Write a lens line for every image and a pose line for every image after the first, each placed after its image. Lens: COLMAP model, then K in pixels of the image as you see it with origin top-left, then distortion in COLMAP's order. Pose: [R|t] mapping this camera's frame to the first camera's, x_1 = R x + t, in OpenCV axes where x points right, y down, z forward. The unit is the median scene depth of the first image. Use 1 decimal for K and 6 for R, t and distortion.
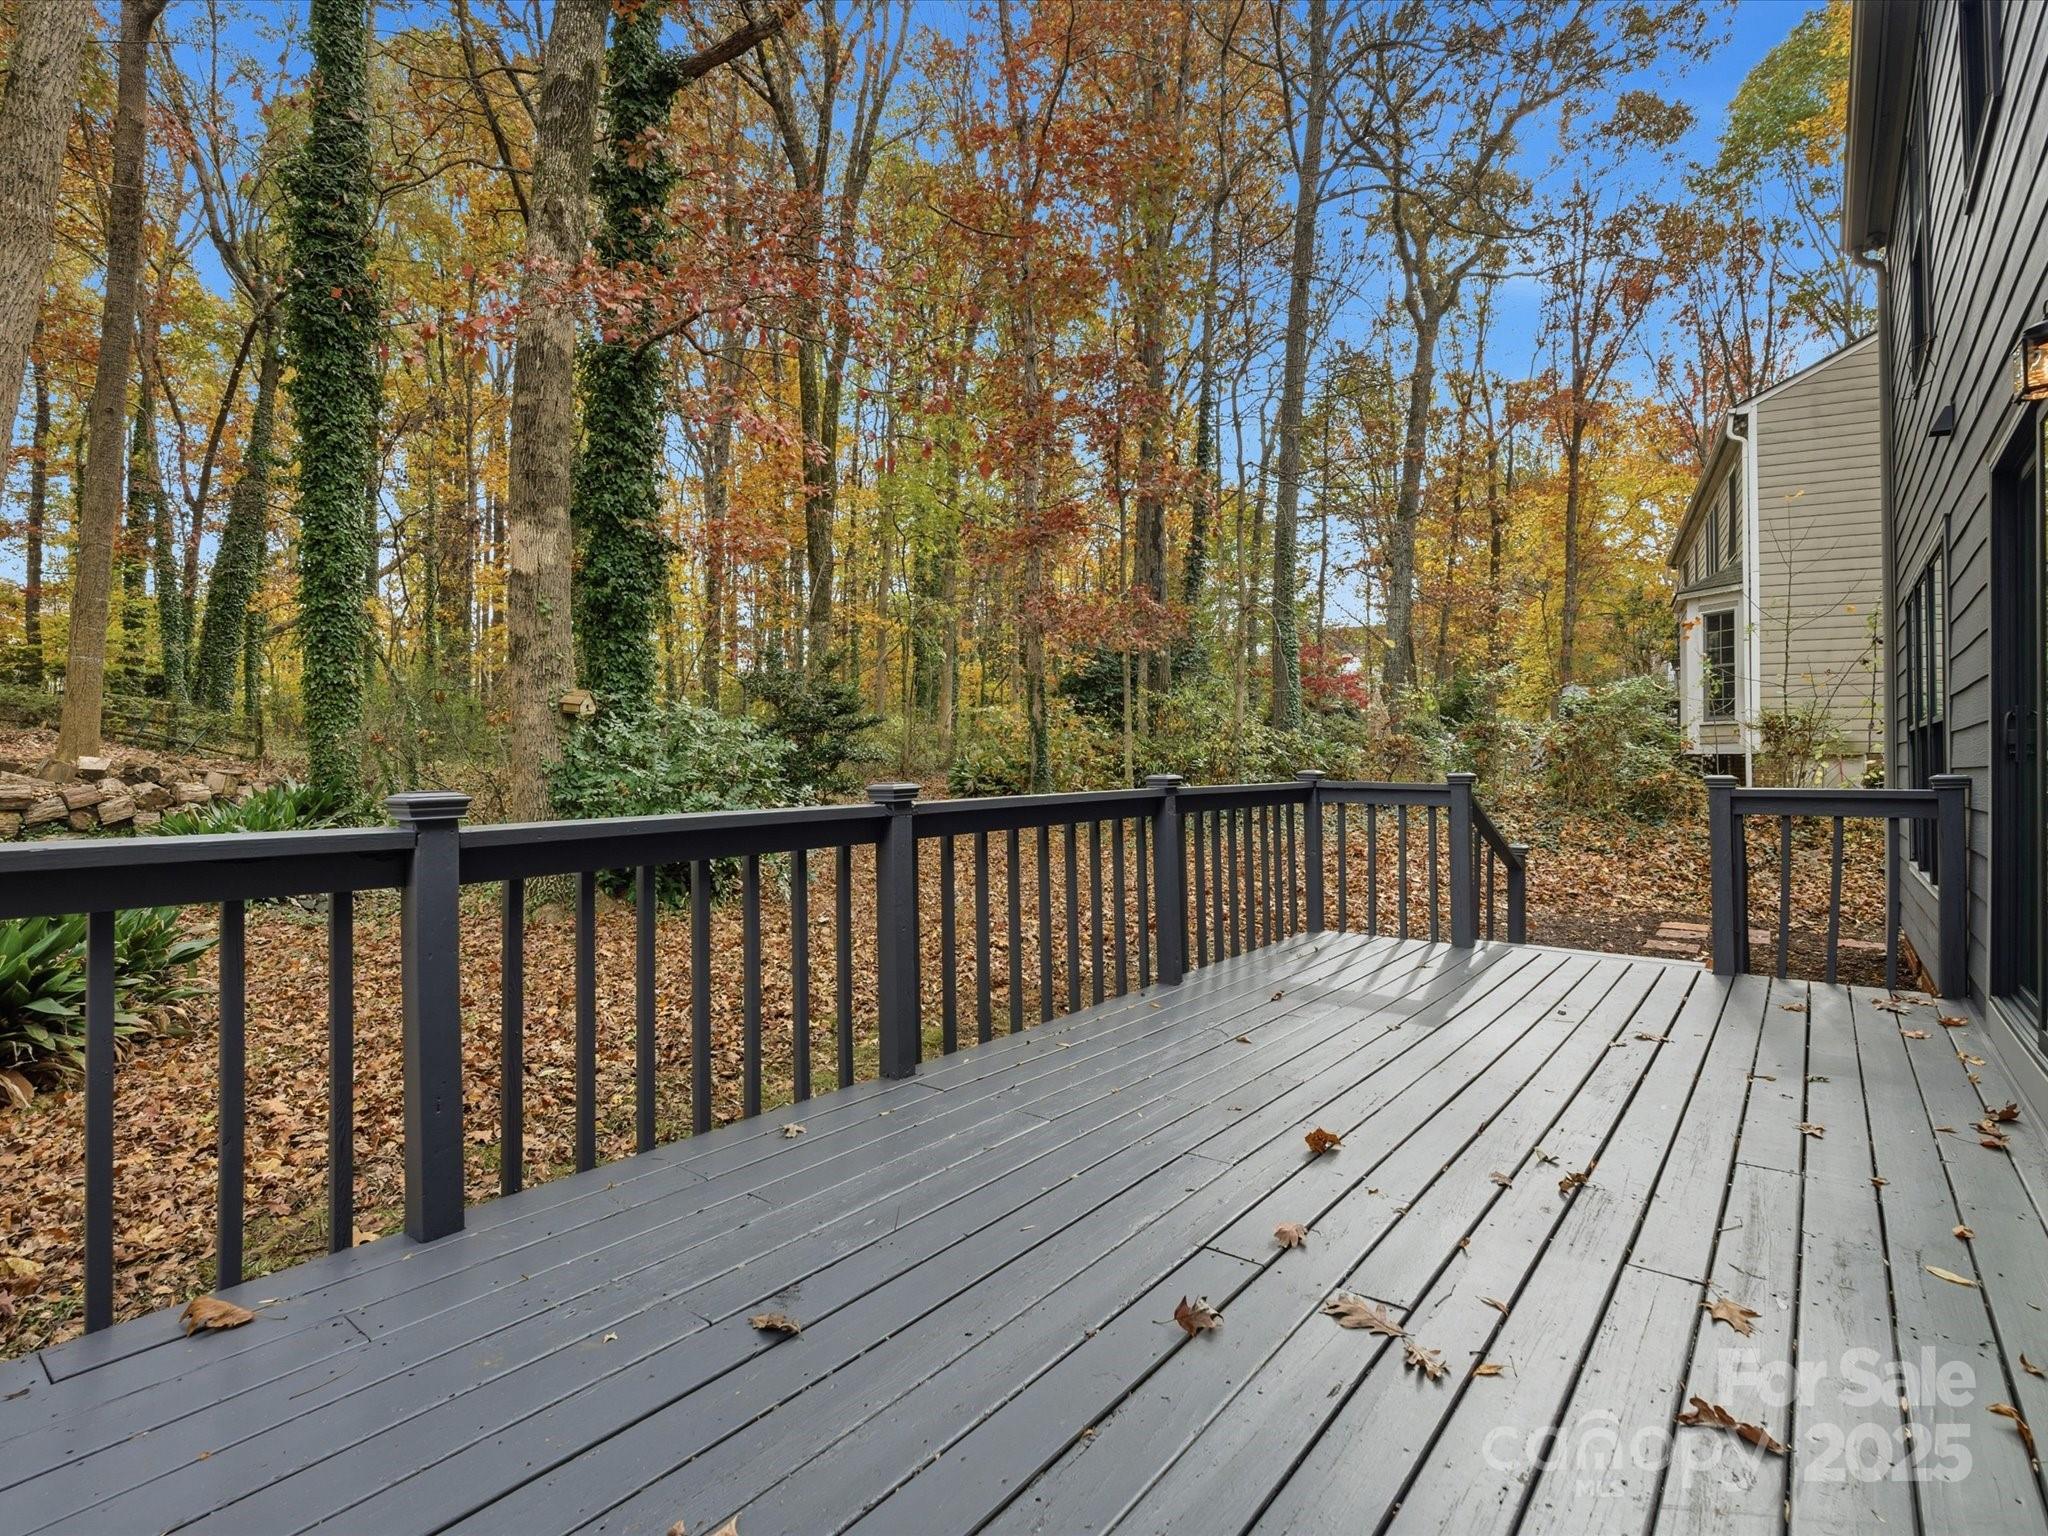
lens RADIAL K [[1044.4, 0, 1025.3], [0, 1044.4, 755.6], [0, 0, 1]] dist [-0.000873, 0.000366]
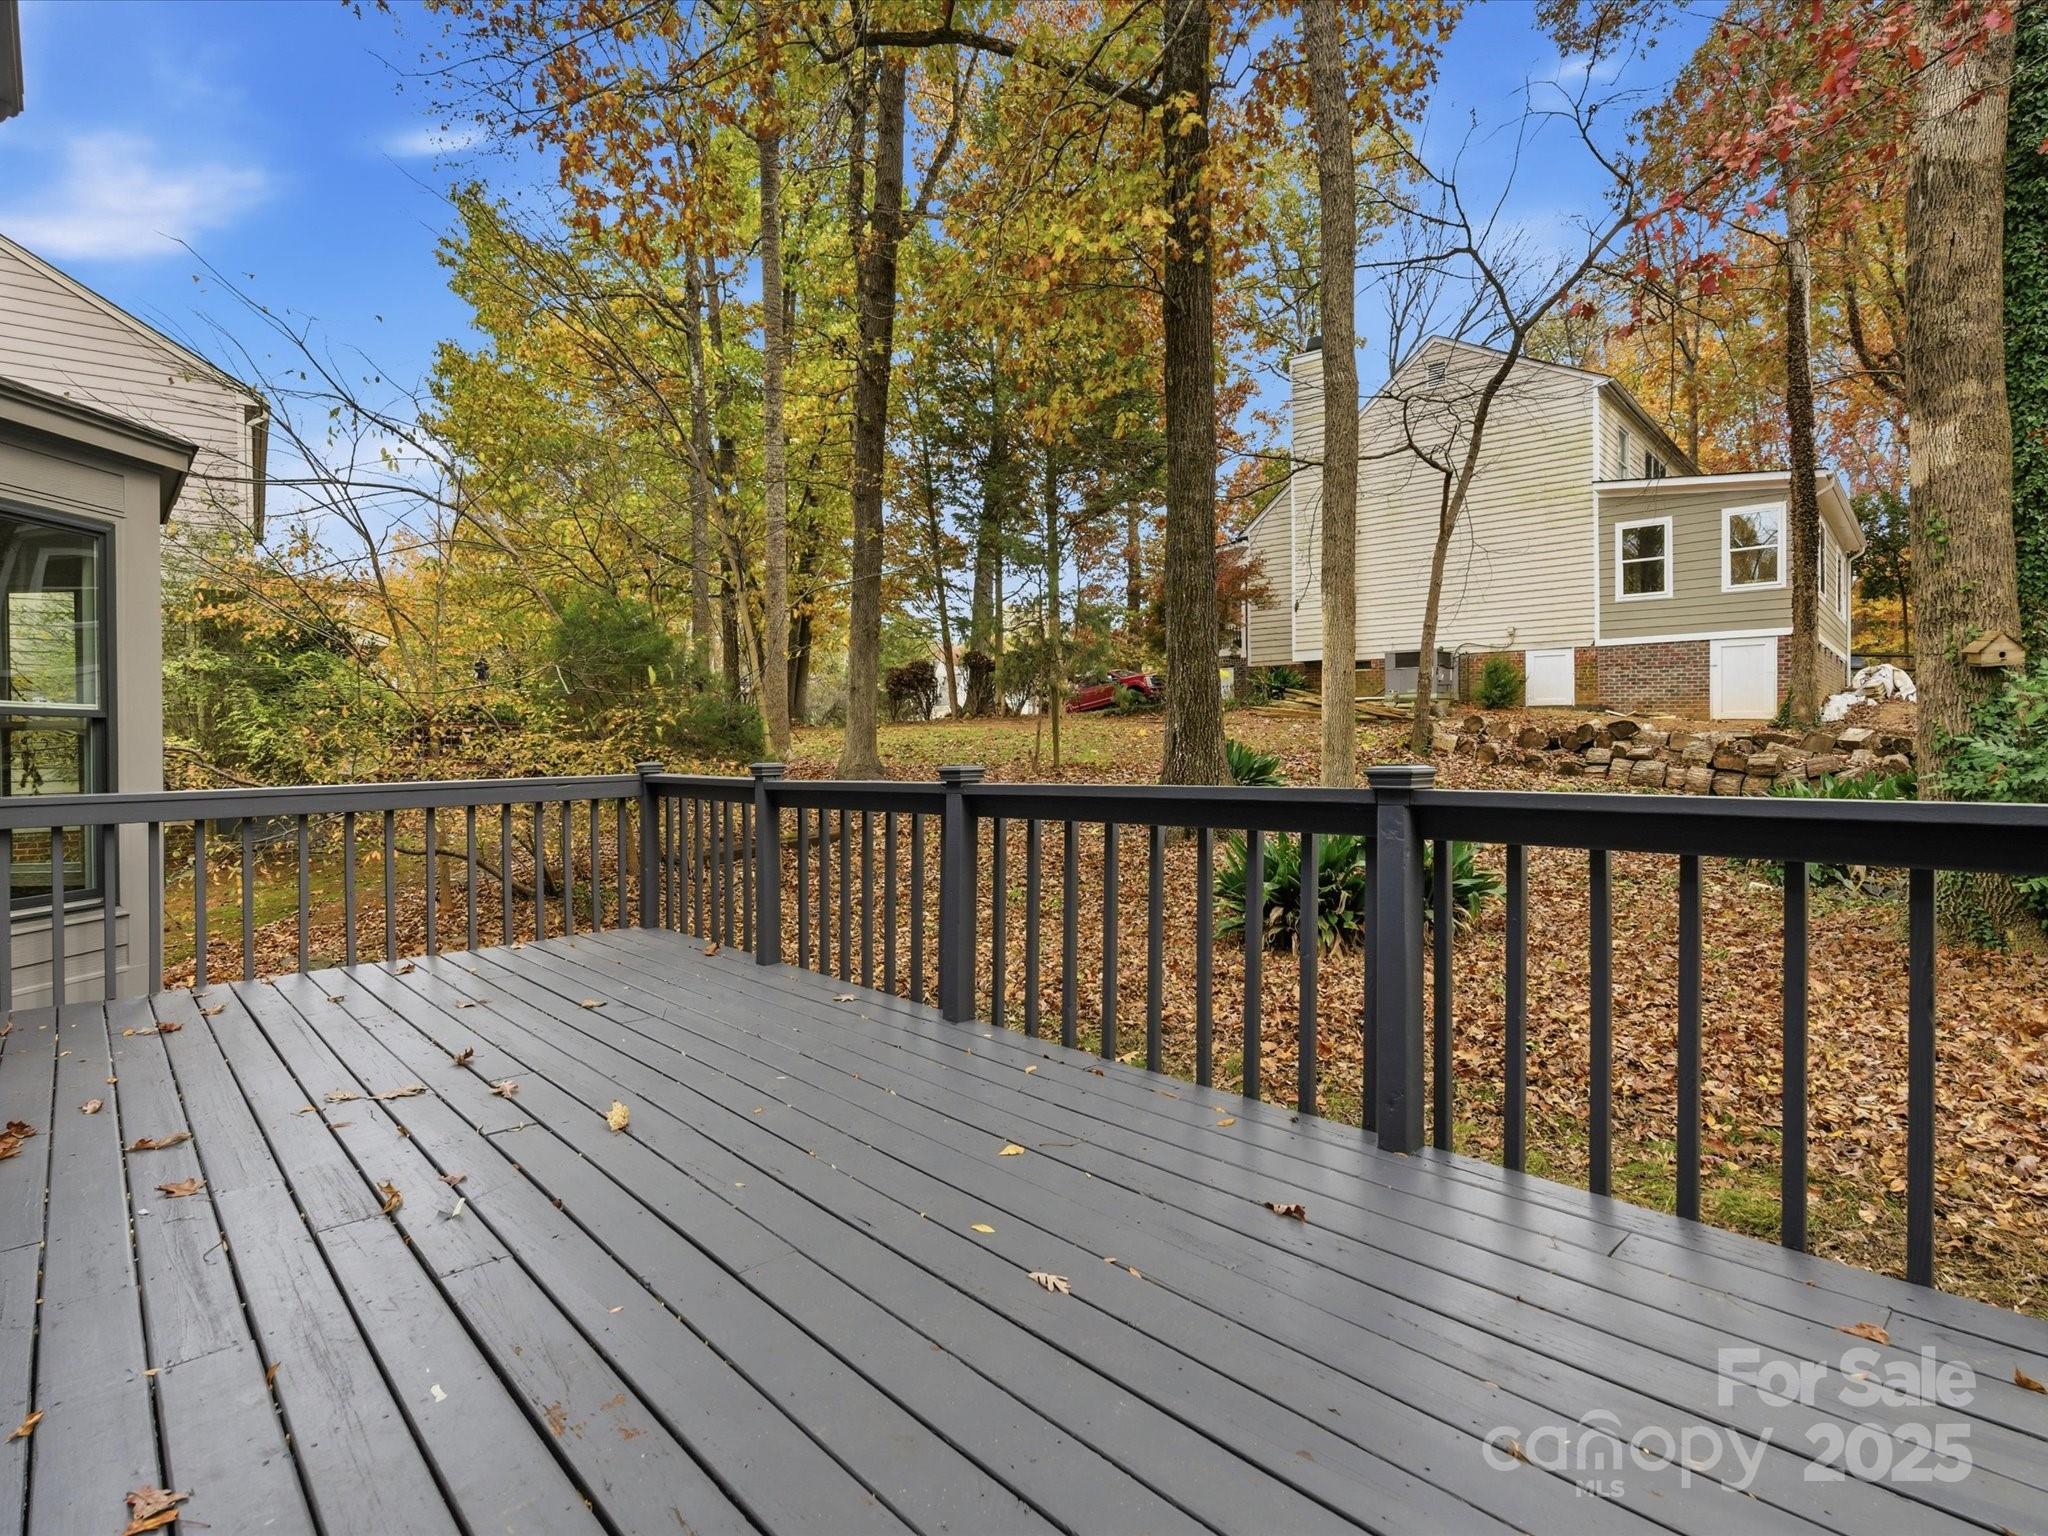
lens RADIAL K [[1076.0, 0, 1024.0], [0, 1076.0, 768.0], [0, 0, 1]] dist [0.000351, 0.000548]
pose [[-0.185162, 0.022656, -0.982447, 1.353646], [0.011506, 0.999716, 0.020886, 0.008649], [0.982641, -0.007437, -0.185370, 1.732466]]
